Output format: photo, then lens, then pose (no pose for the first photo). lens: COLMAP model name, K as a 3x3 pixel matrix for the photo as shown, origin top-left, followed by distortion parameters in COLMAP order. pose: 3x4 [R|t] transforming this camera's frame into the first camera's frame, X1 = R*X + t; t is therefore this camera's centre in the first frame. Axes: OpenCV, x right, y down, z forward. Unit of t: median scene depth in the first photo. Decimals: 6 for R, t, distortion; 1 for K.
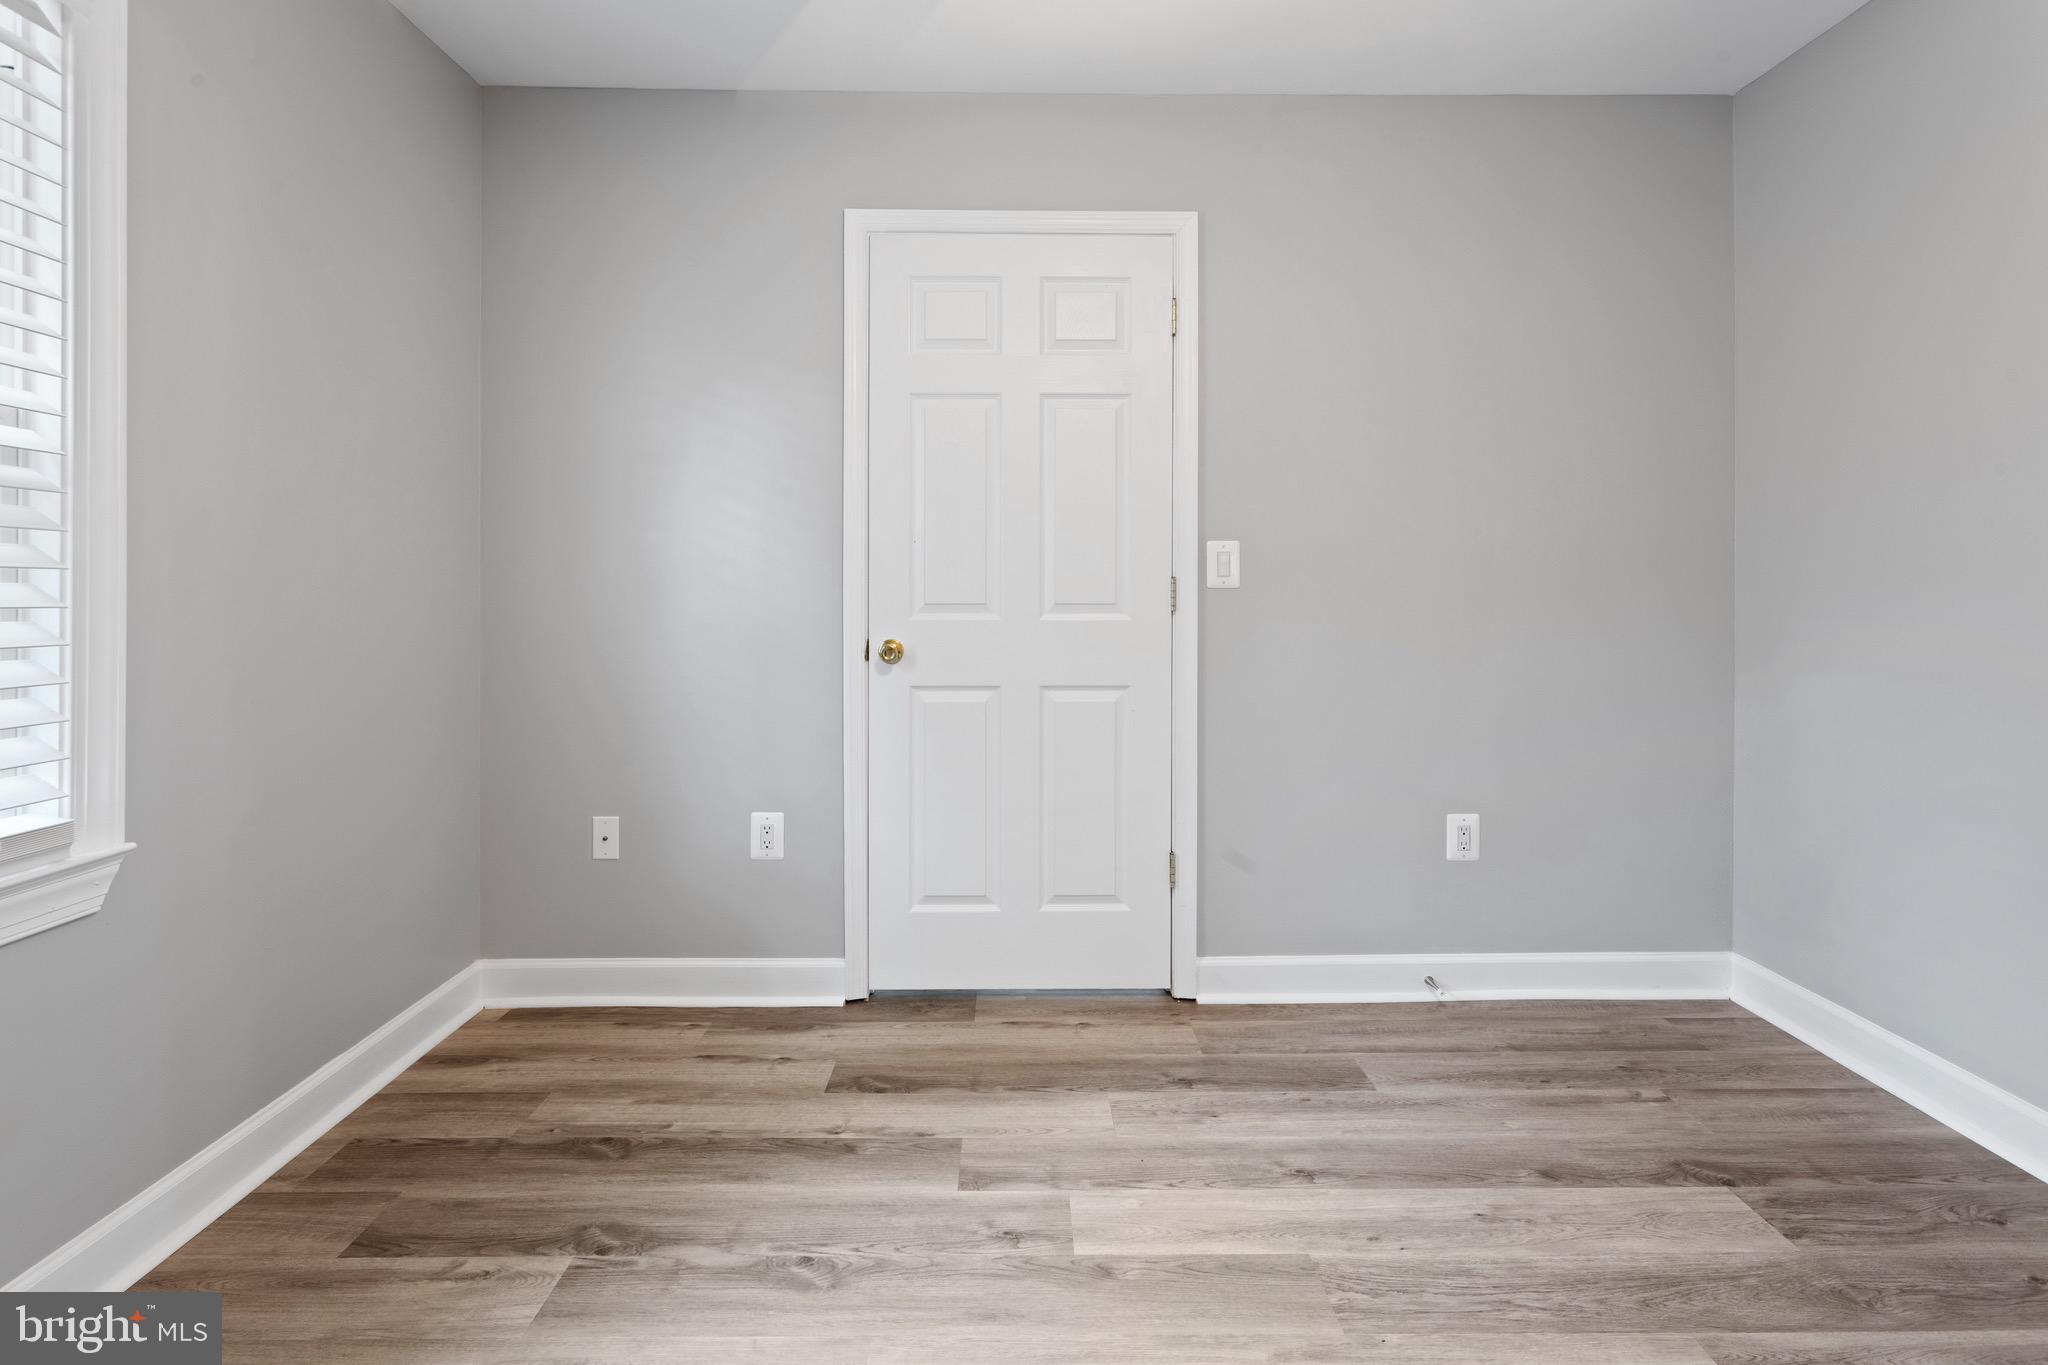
lens RADIAL K [[1011.2, 0, 1018.6], [0, 1011.2, 592.9], [0, 0, 1]] dist [-0.001929, 0.001141]
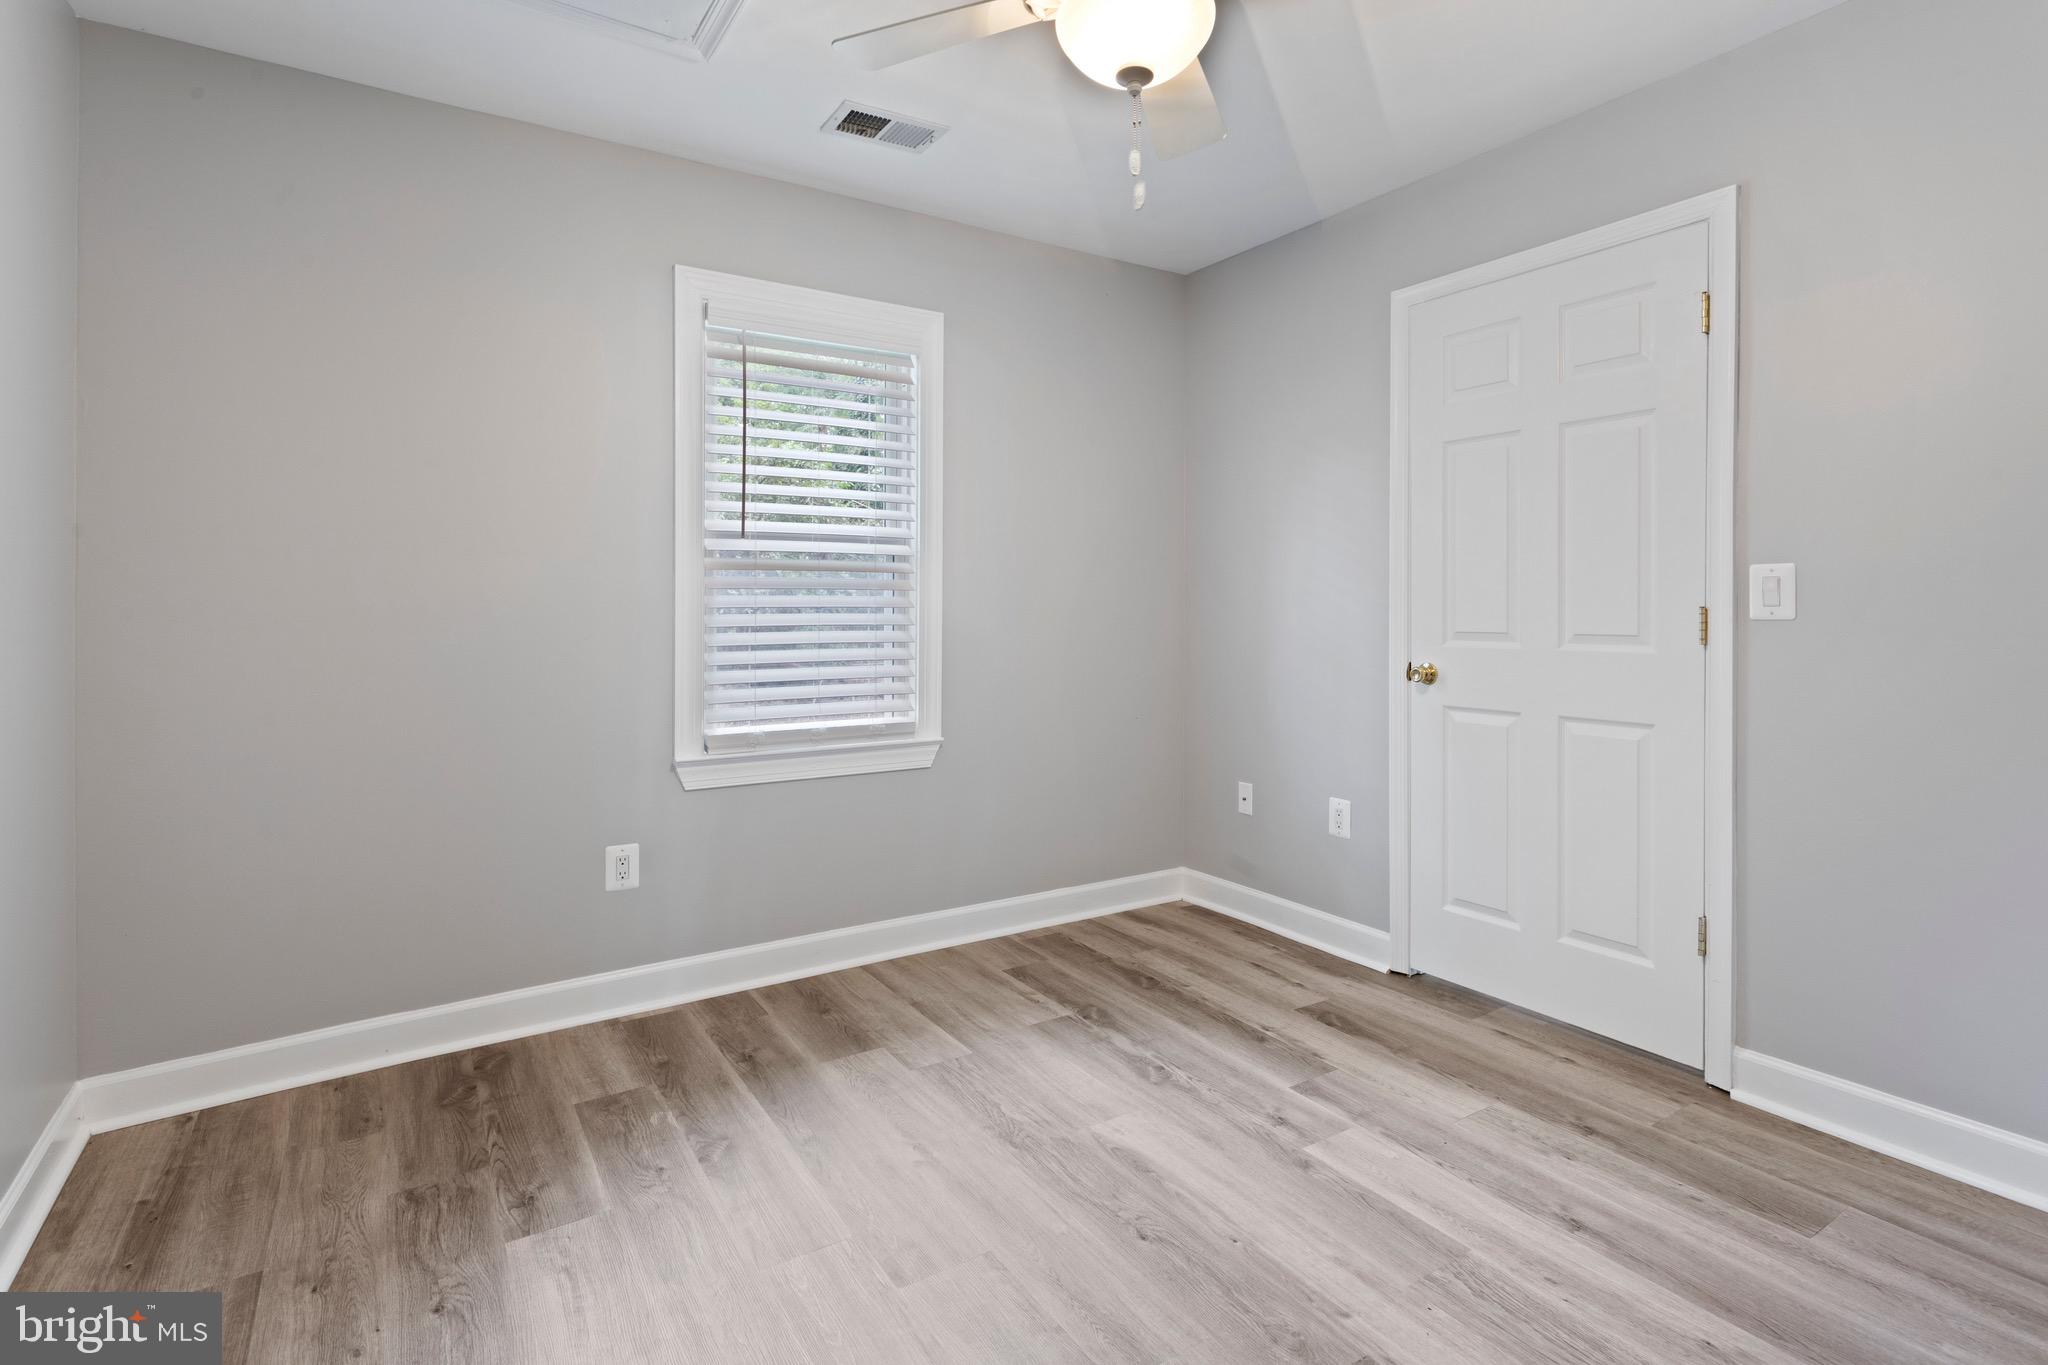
lens RADIAL K [[998.5, 0, 1012.5], [0, 998.5, 621.0], [0, 0, 1]] dist [-0.001183, 0.000182]
pose [[0.521160, 0.009432, -0.853407, 0.759990], [-0.004136, 0.999955, 0.008526, -0.010504], [0.853449, -0.000914, 0.521176, 0.035498]]
